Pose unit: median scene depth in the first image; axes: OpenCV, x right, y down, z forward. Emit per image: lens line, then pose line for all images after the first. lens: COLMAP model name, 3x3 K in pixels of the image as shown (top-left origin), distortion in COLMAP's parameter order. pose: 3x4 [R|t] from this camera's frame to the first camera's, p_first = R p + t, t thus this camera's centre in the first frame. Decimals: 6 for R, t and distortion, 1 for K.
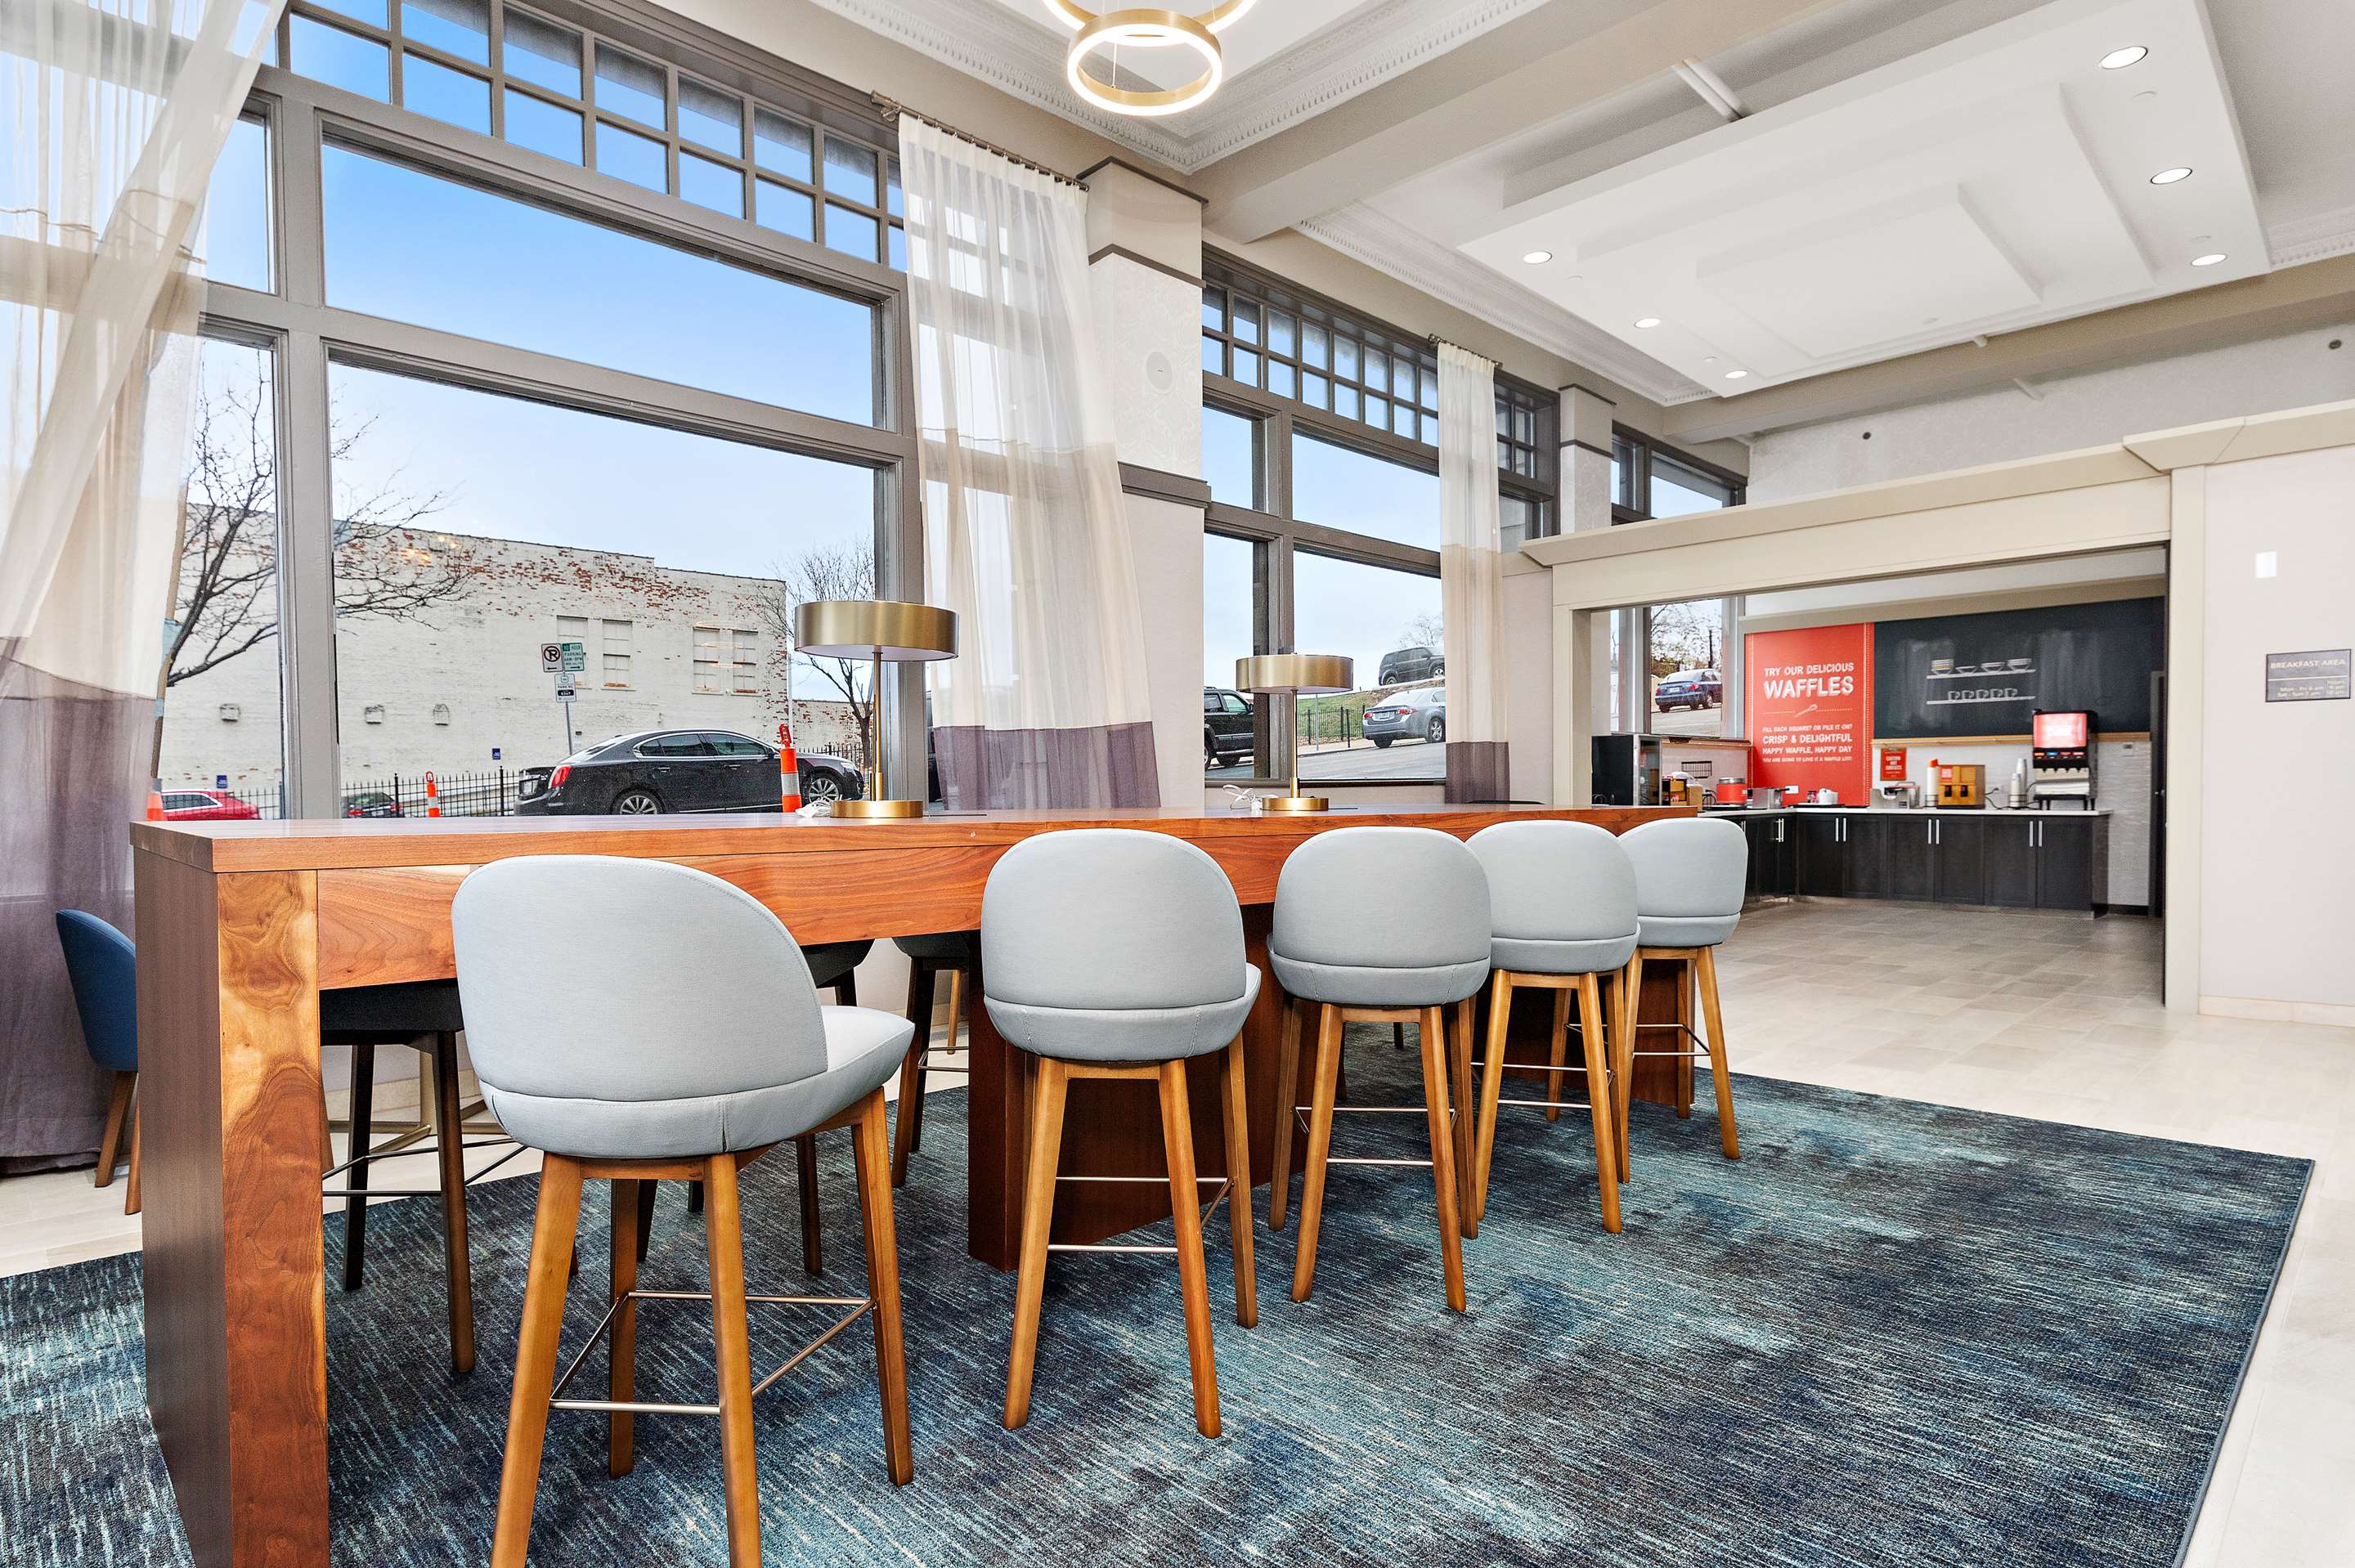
lens RADIAL K [[1216.5, 0, 1188.1], [0, 1216.5, 806.7], [0, 0, 1]] dist [-0.002887, -0.002358]
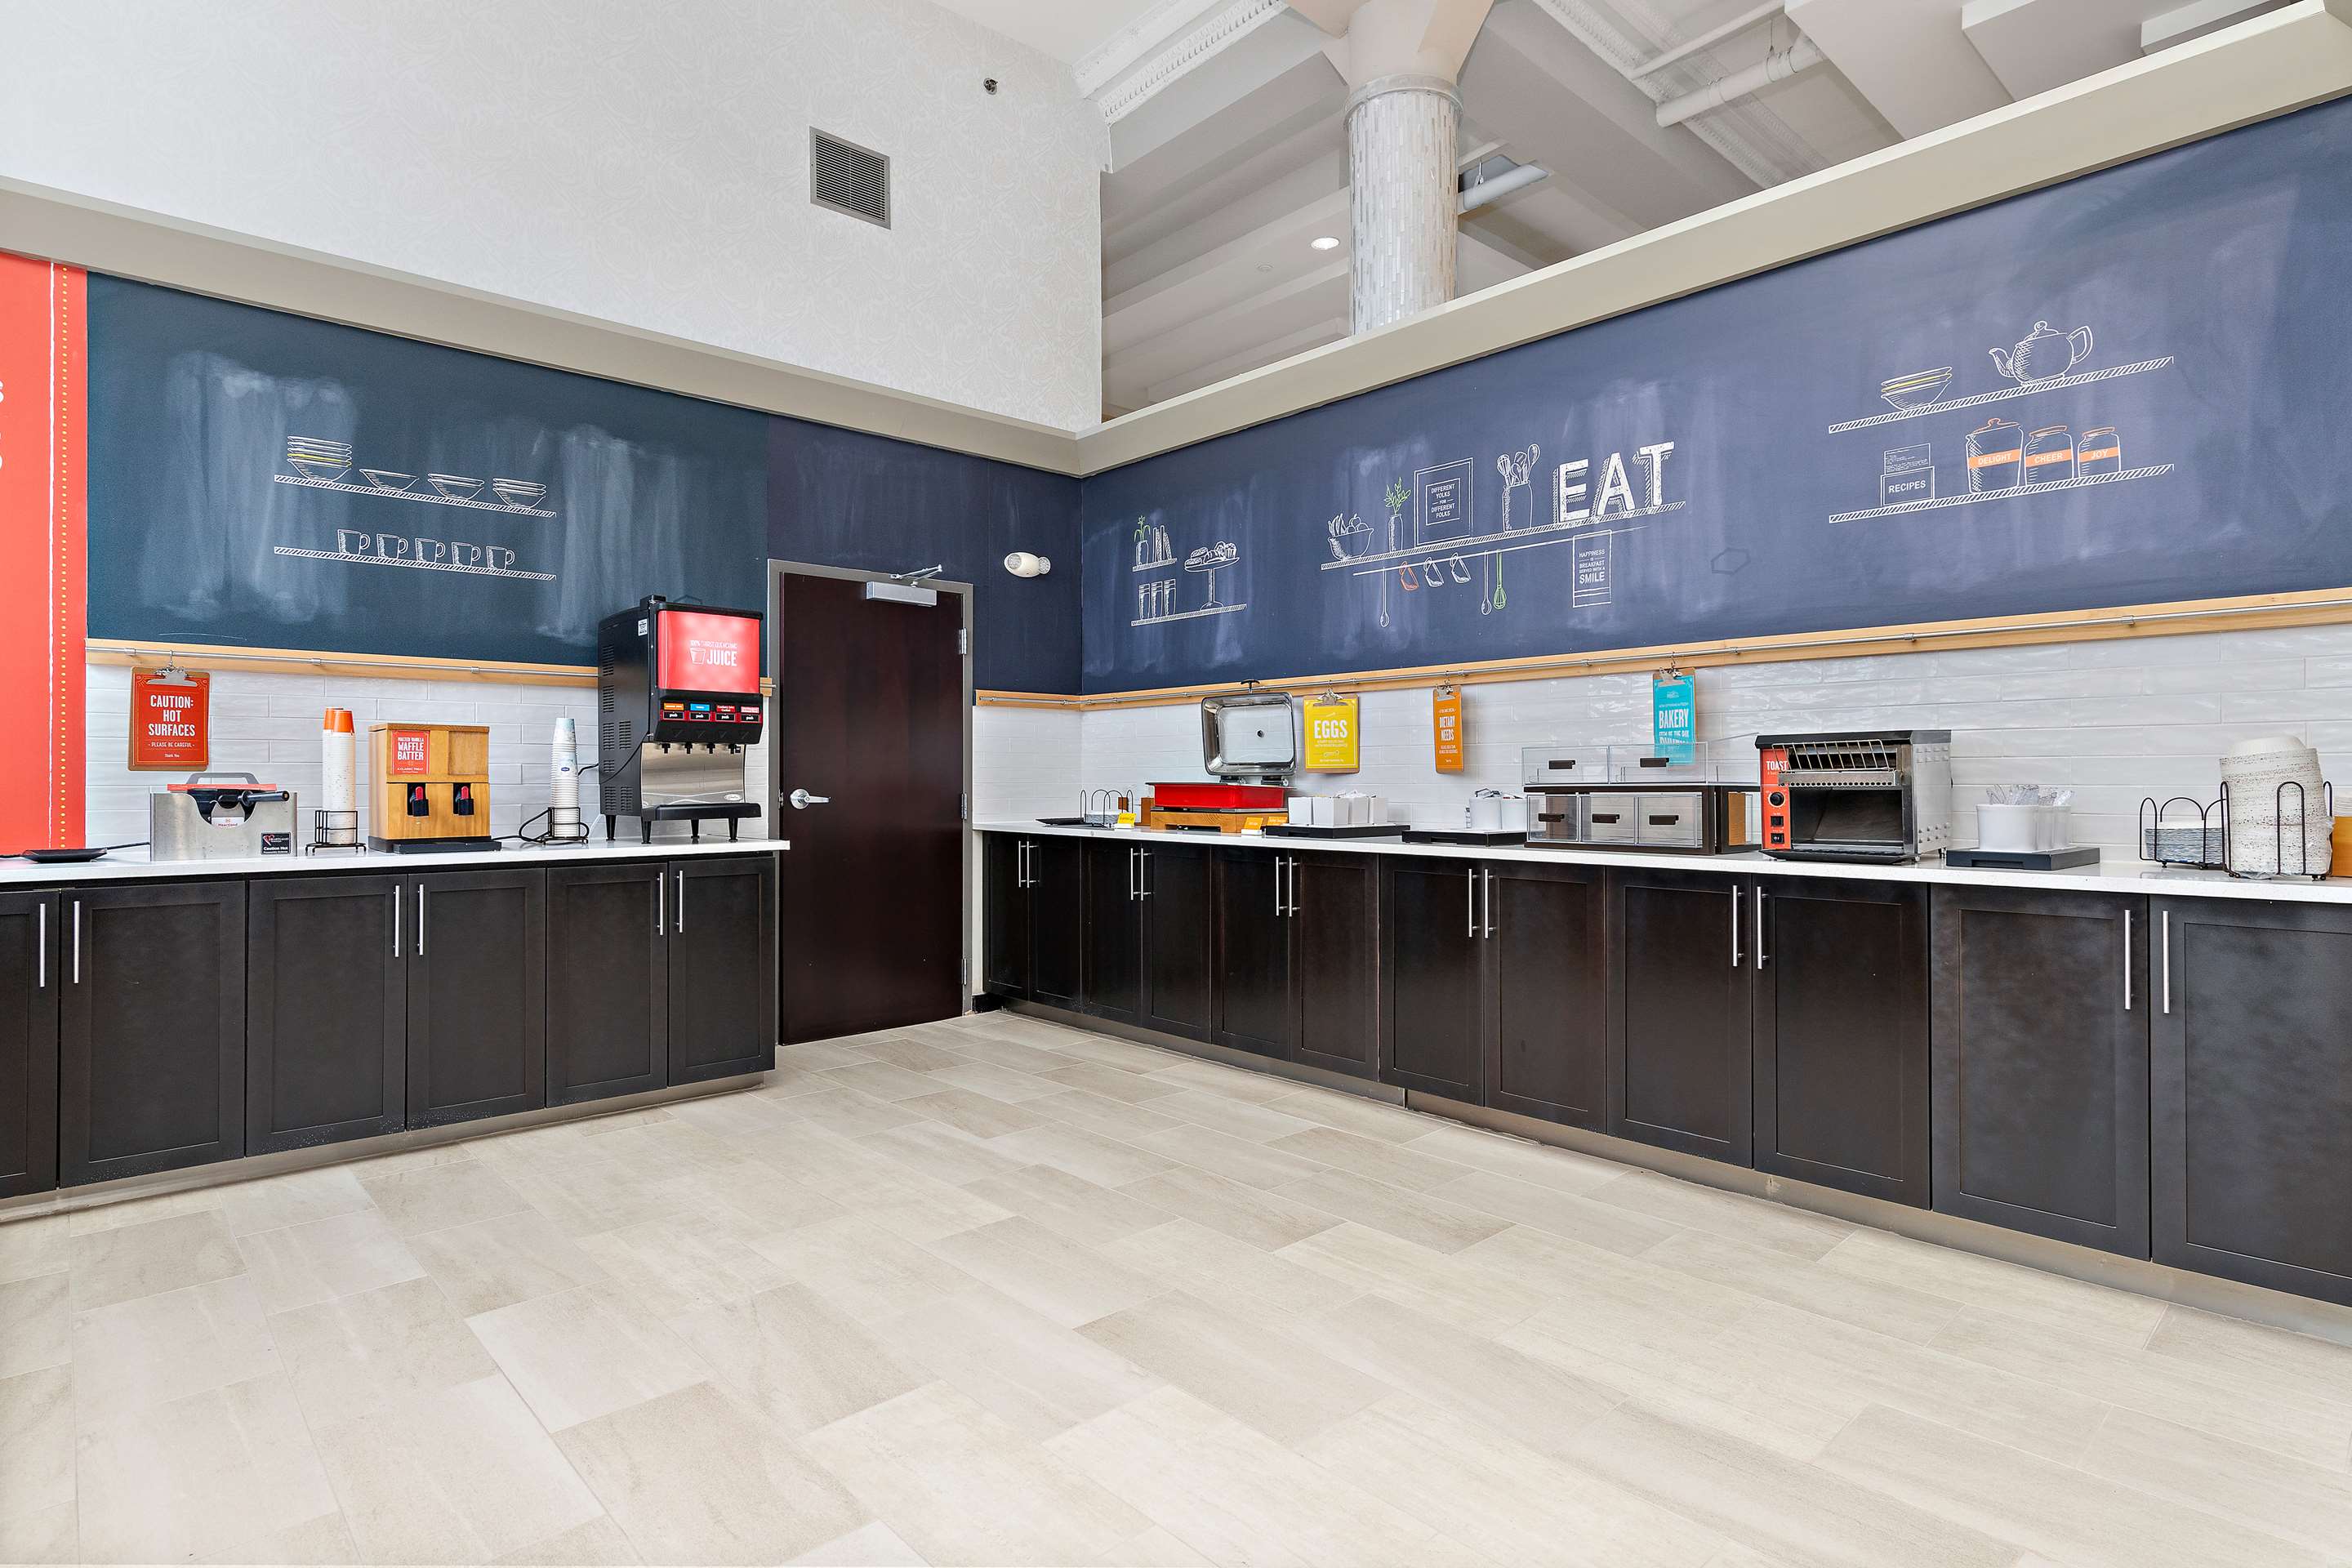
lens RADIAL K [[1211.2, 0, 1153.3], [0, 1211.2, 772.4], [0, 0, 1]] dist [-0.000036, 0.005003]
pose [[0.048877, 0.012788, 0.998723, 0.274227], [0.019819, 0.999709, -0.013770, -0.011210], [-0.998608, 0.020467, 0.048609, 0.741801]]
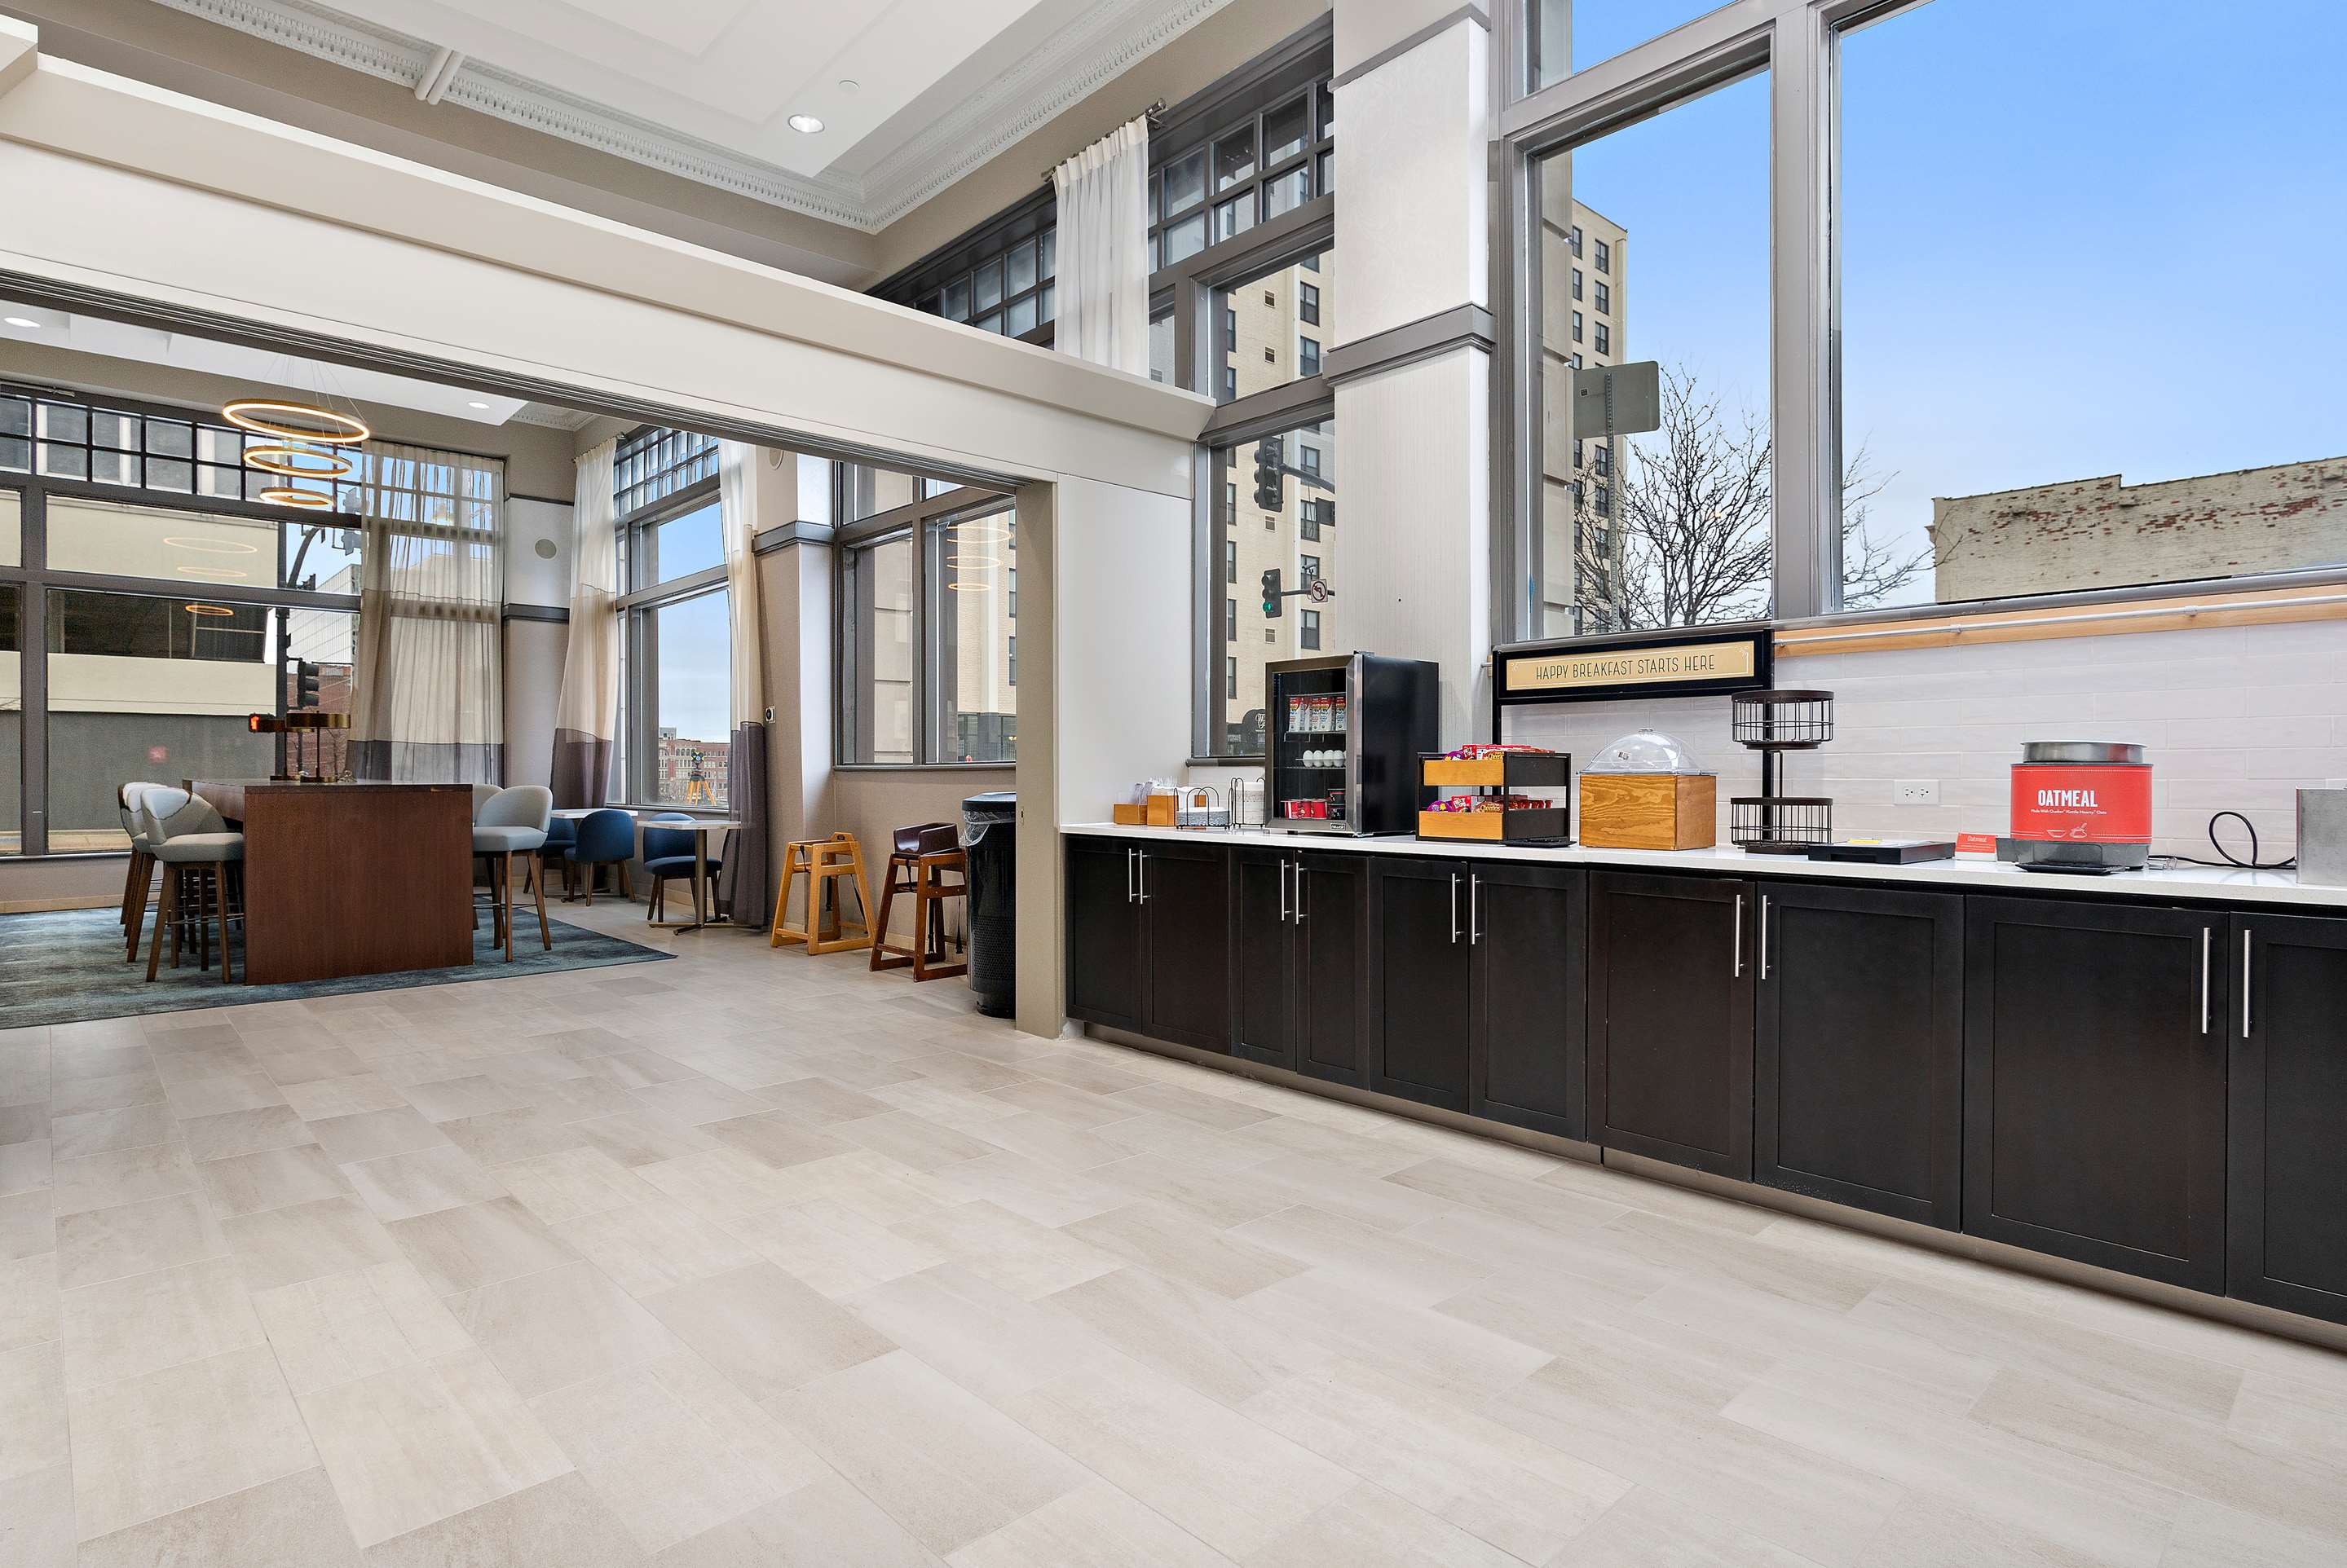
lens RADIAL K [[1208.5, 0, 1193.4], [0, 1208.5, 777.3], [0, 0, 1]] dist [-0.000036, 0.005003]
pose [[-0.004203, 0.009048, -0.999950, 0.703848], [-0.015295, 0.999842, 0.009111, -0.016086], [0.999874, 0.015333, -0.004064, 0.819749]]
